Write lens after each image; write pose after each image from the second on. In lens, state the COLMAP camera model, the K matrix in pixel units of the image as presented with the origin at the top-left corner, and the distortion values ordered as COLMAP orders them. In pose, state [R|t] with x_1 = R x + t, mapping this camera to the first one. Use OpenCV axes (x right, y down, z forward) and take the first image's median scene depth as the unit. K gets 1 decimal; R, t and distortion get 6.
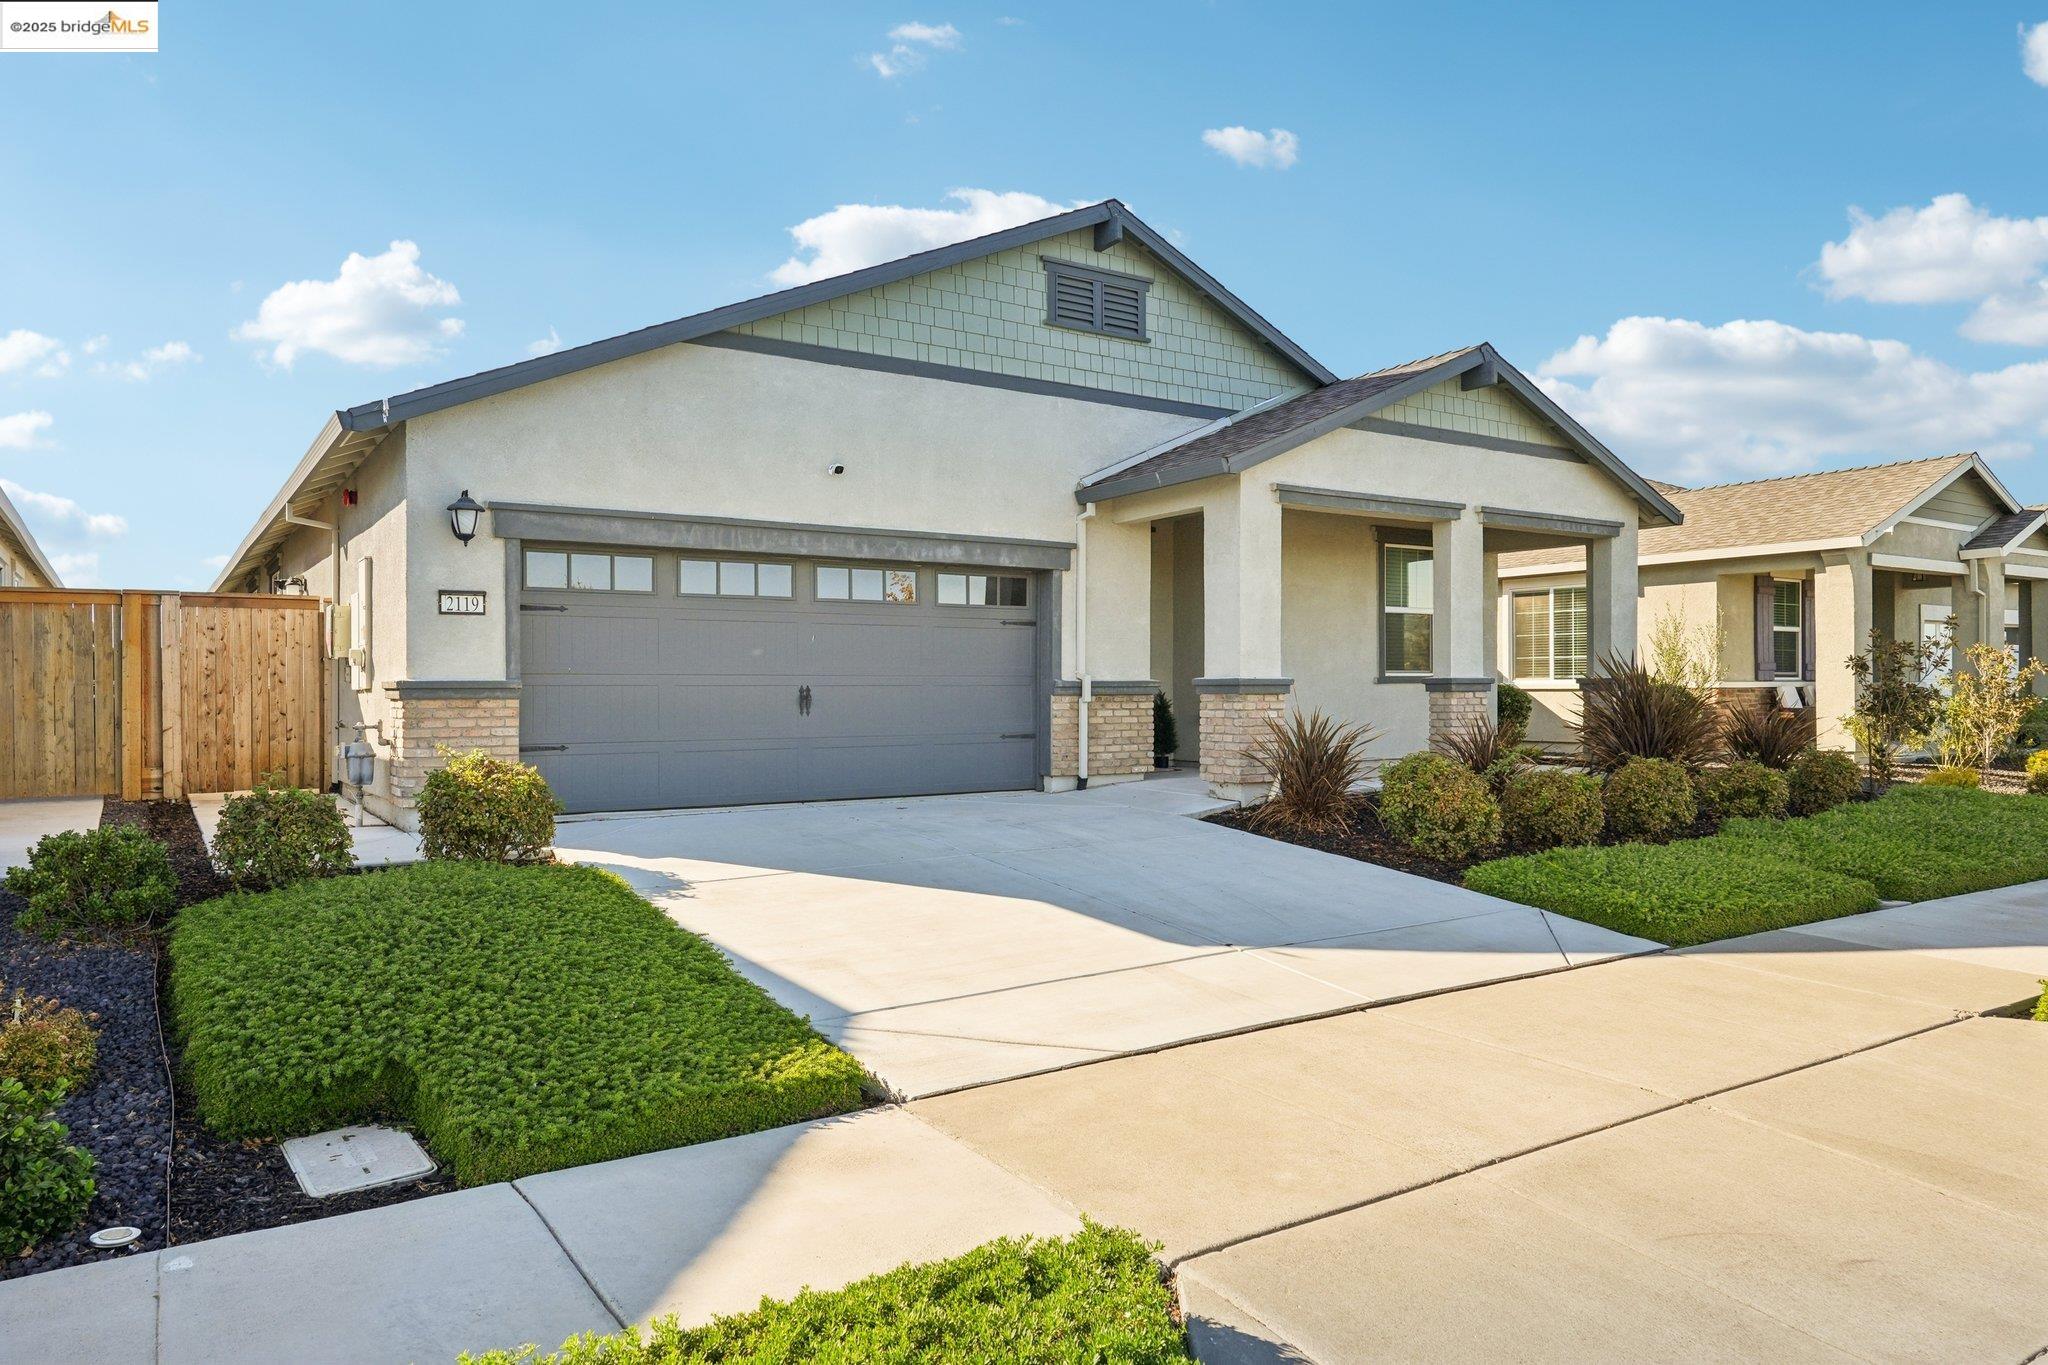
lens RADIAL K [[1338.5, 0, 1031.9], [0, 1338.5, 703.7], [0, 0, 1]] dist [-0.035275, 0.027347]
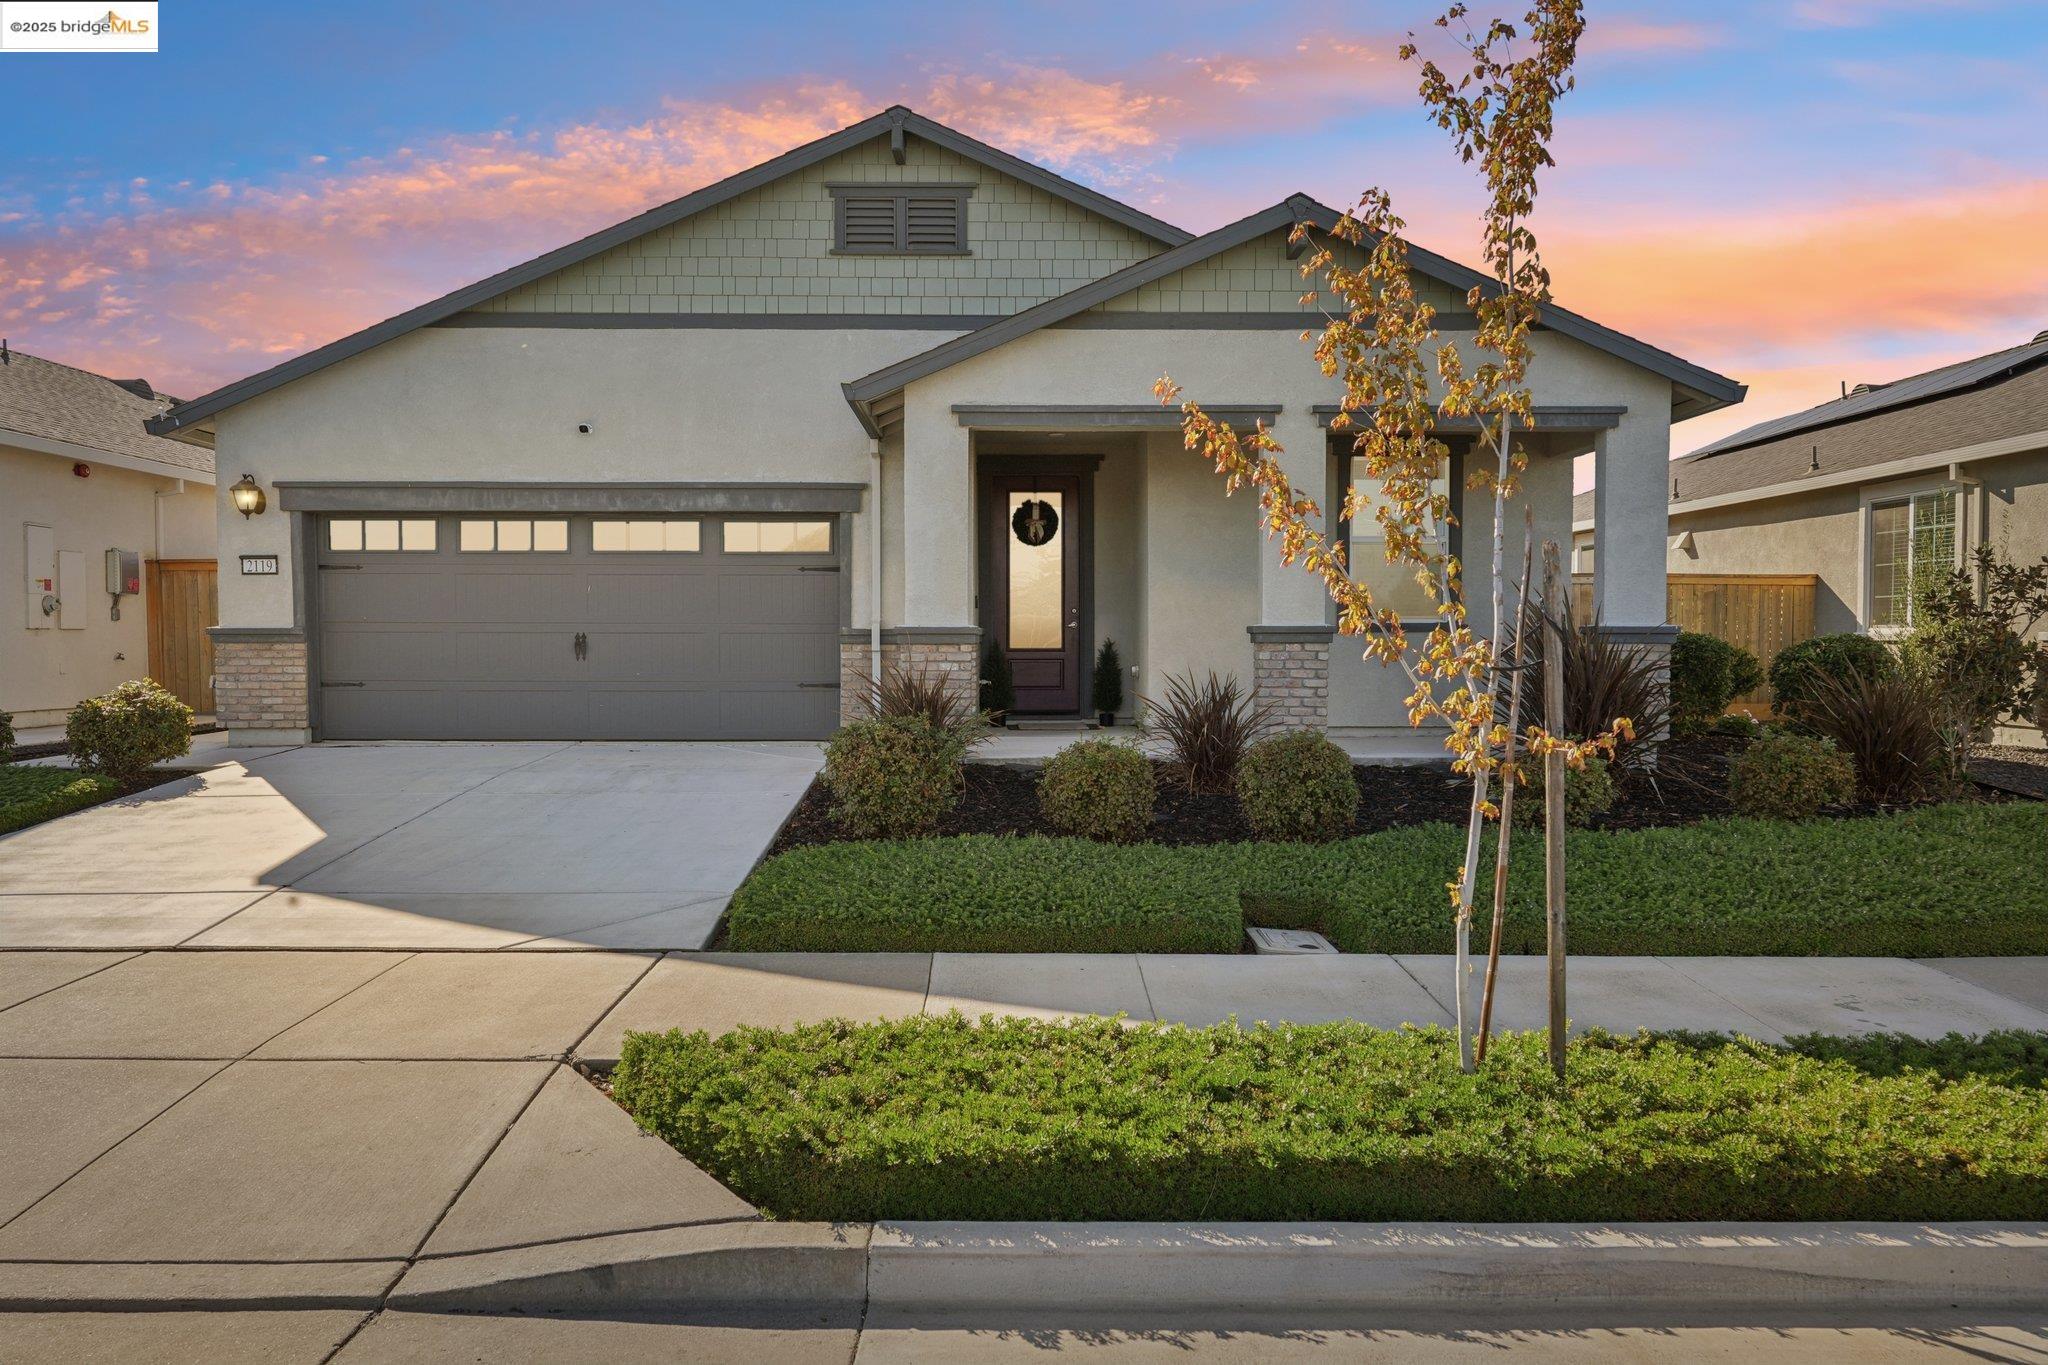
lens RADIAL K [[1420.6, 0, 1028.1], [0, 1420.6, 689.2], [0, 0, 1]] dist [-0.011612, -0.006083]
pose [[0.836029, 0.026862, -0.548027, 0.714165], [-0.010724, 0.999410, 0.032627, -0.008657], [0.548581, -0.021400, 0.835824, 0.230383]]
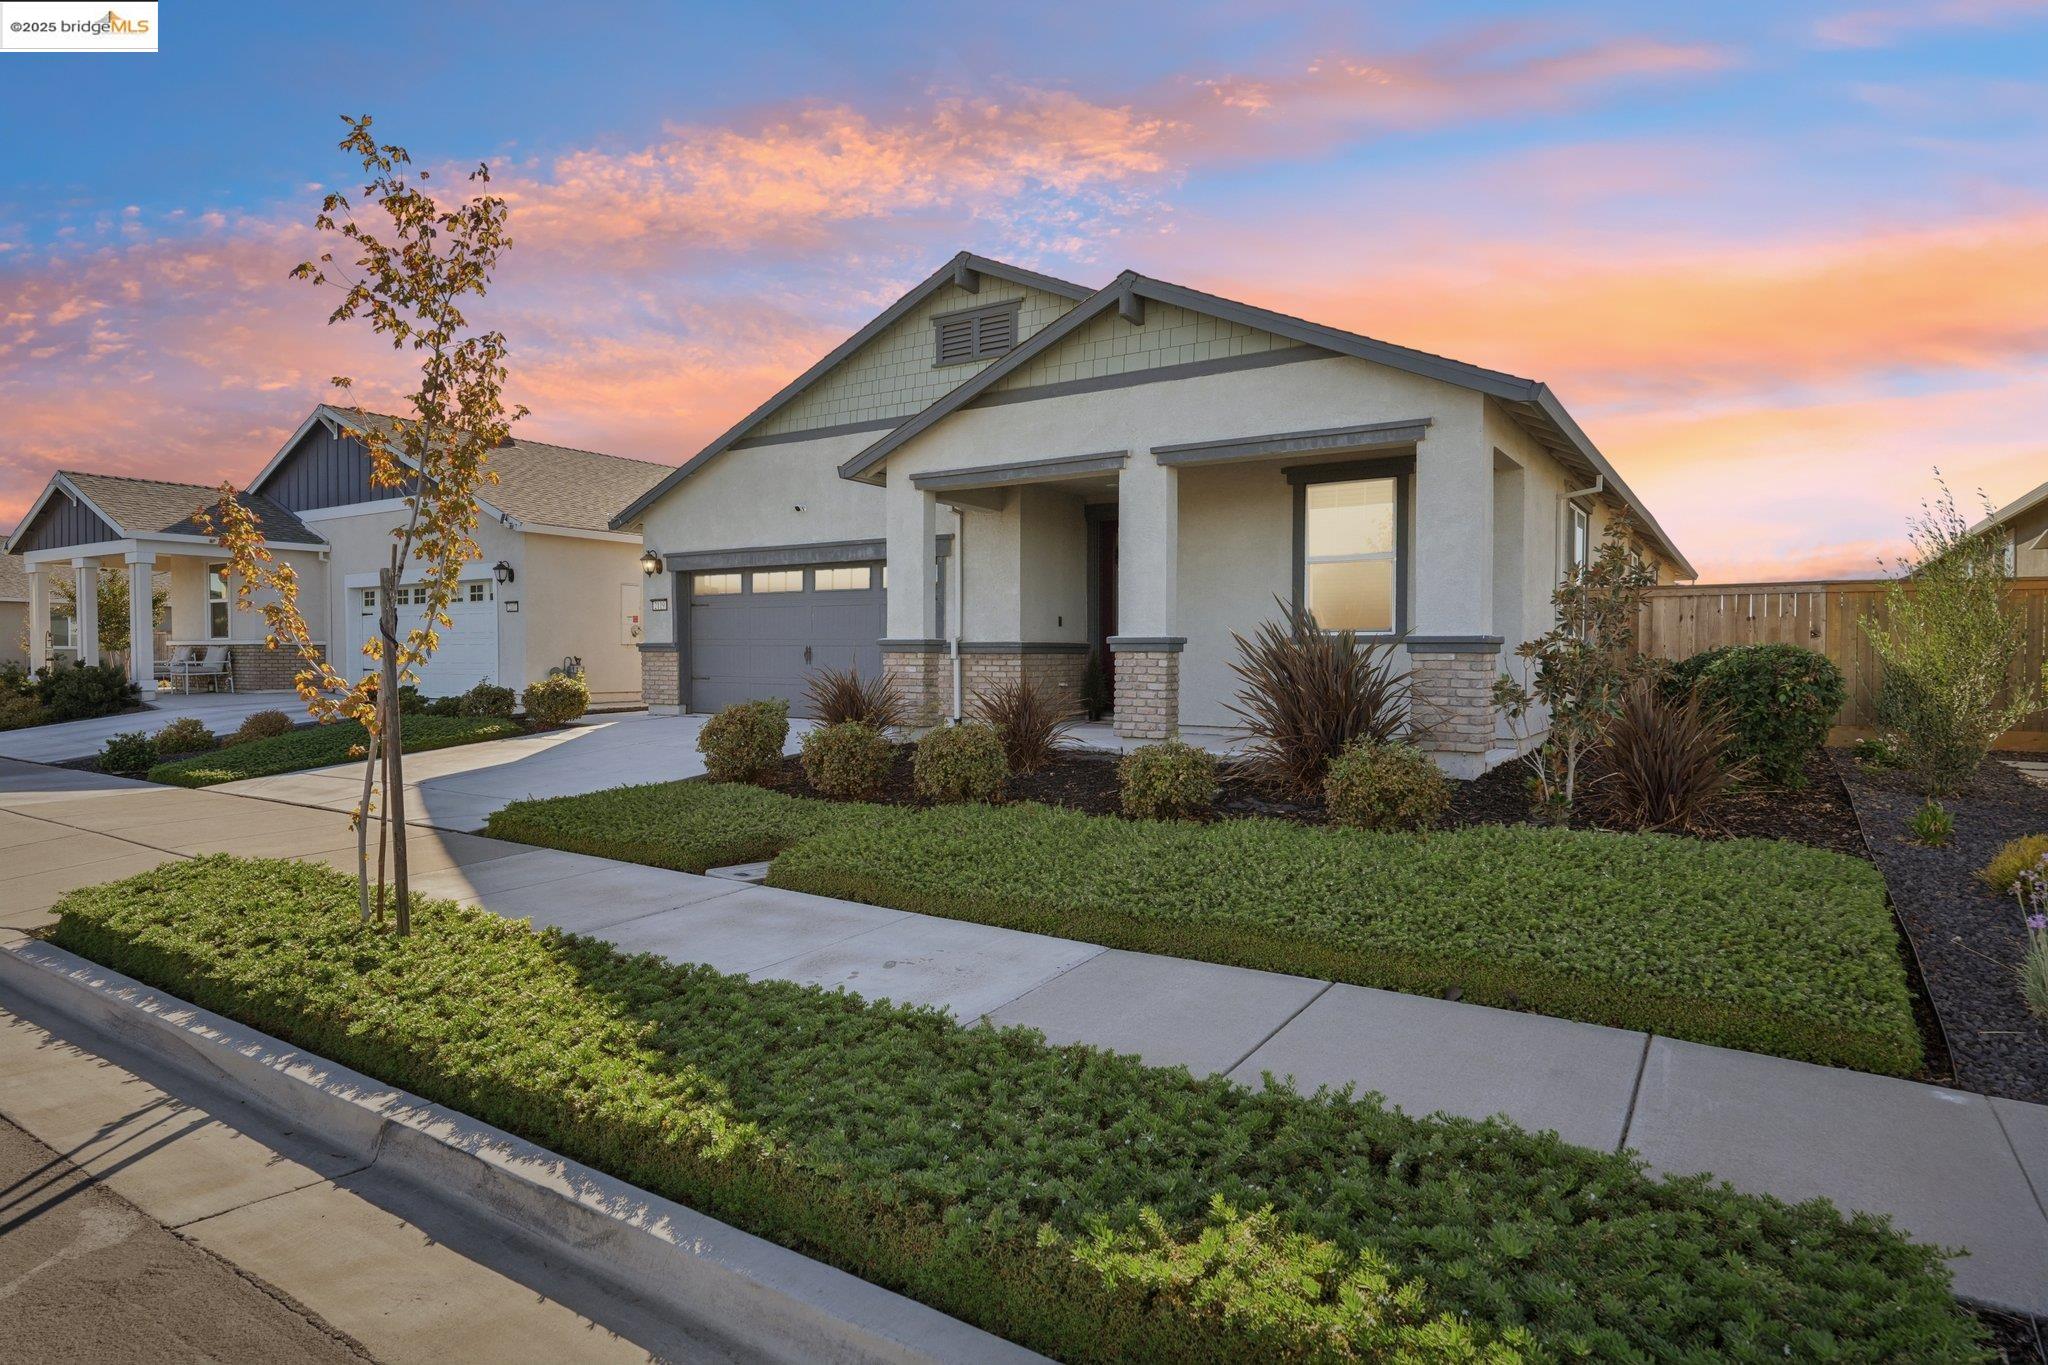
lens RADIAL K [[1125.0, 0, 1024.0], [0, 1125.0, 682.5], [0, 0, 1]] dist [-0.019848, 0.000347]
pose [[0.388385, 0.032614, -0.920920, 1.098549], [-0.011577, 0.999467, 0.030514, -0.012225], [0.921425, -0.001190, 0.388555, 0.675593]]
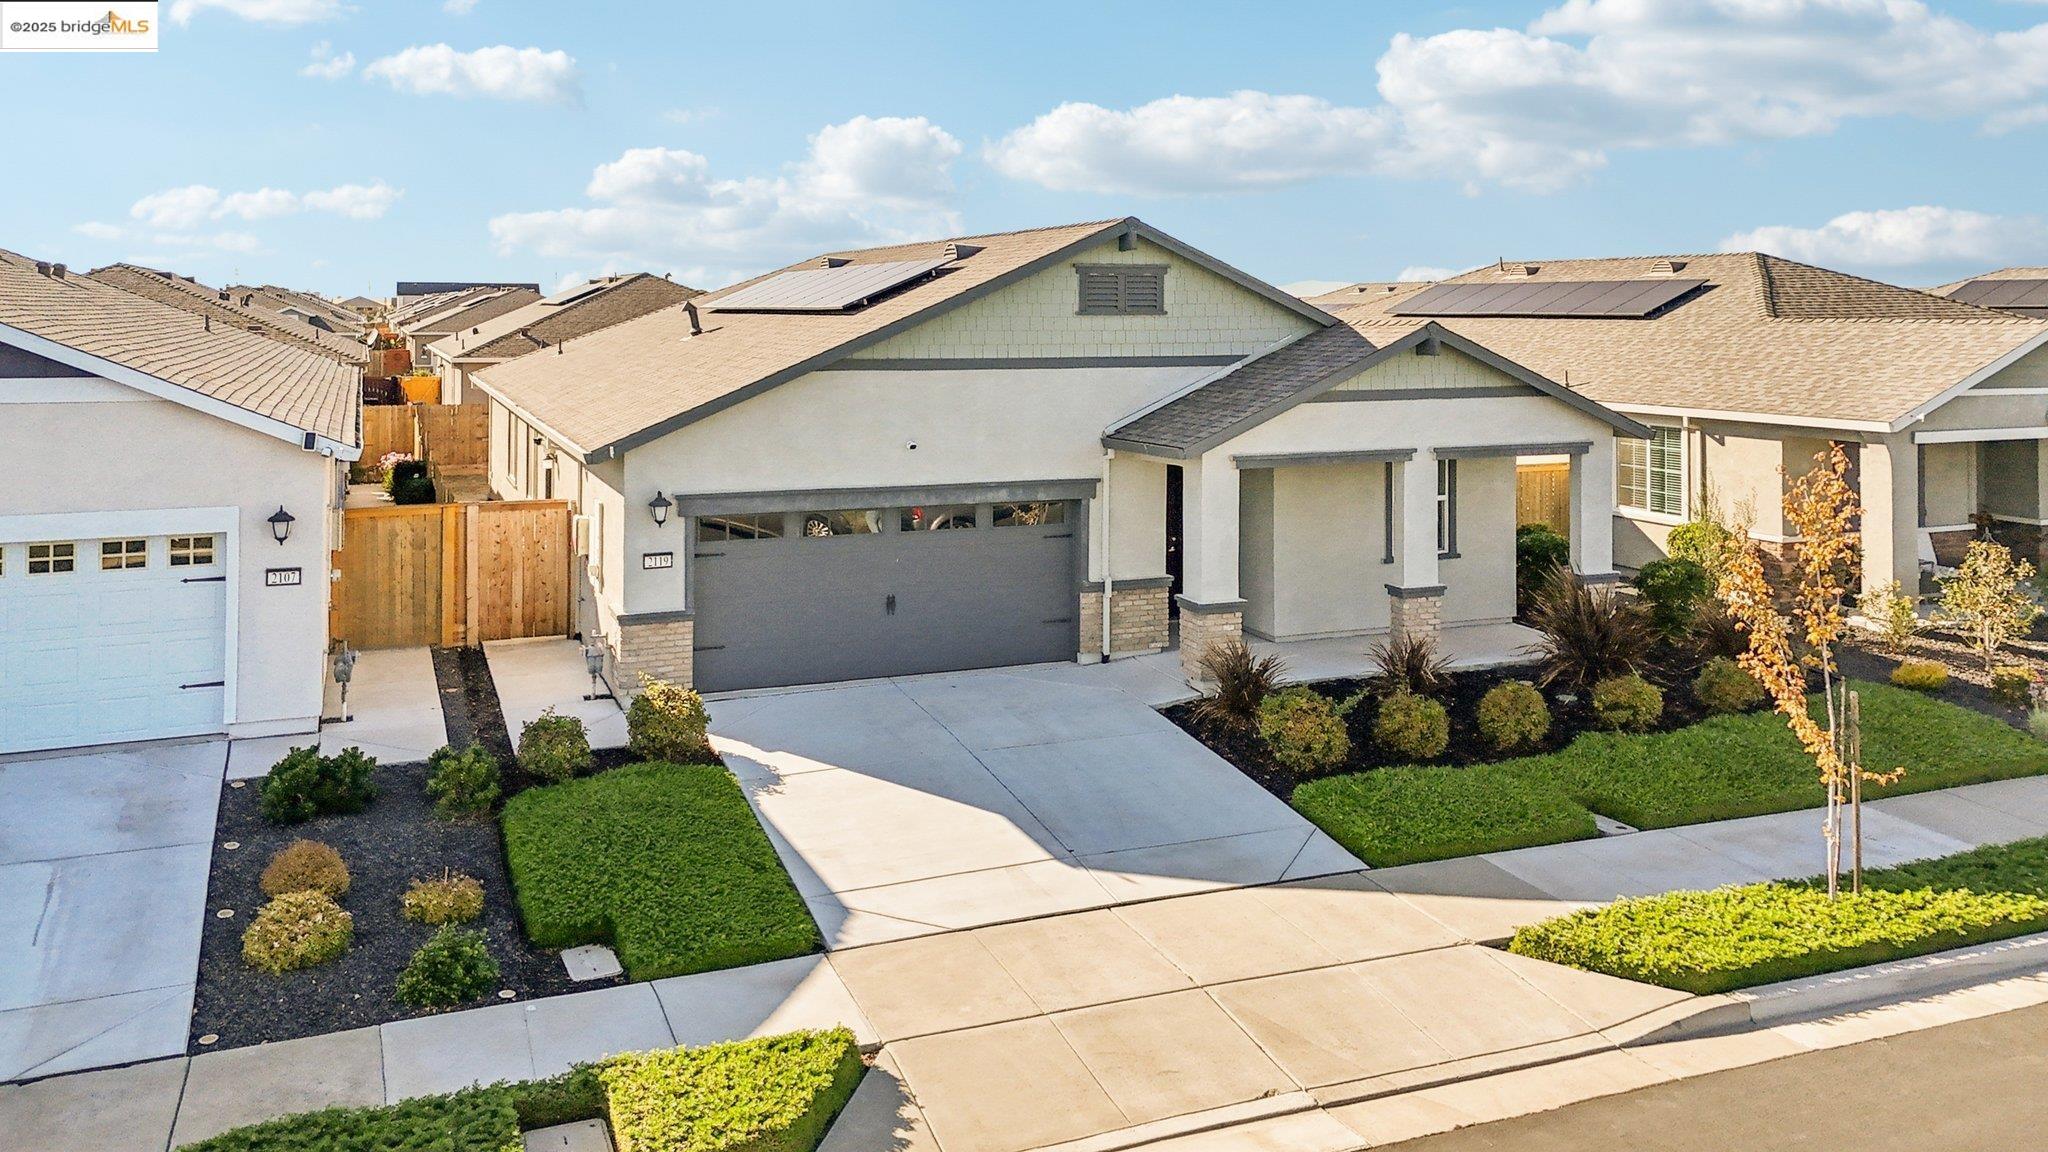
lens RADIAL K [[1587.6, 0, 1019.3], [0, 1587.6, 320.2], [0, 0, 1]] dist [0.026935, -0.007471]
pose [[0.978811, 0.009582, -0.204541, 0.286100], [-0.009909, 0.999951, -0.000578, -0.286171], [0.204525, 0.002593, 0.978858, -0.577573]]
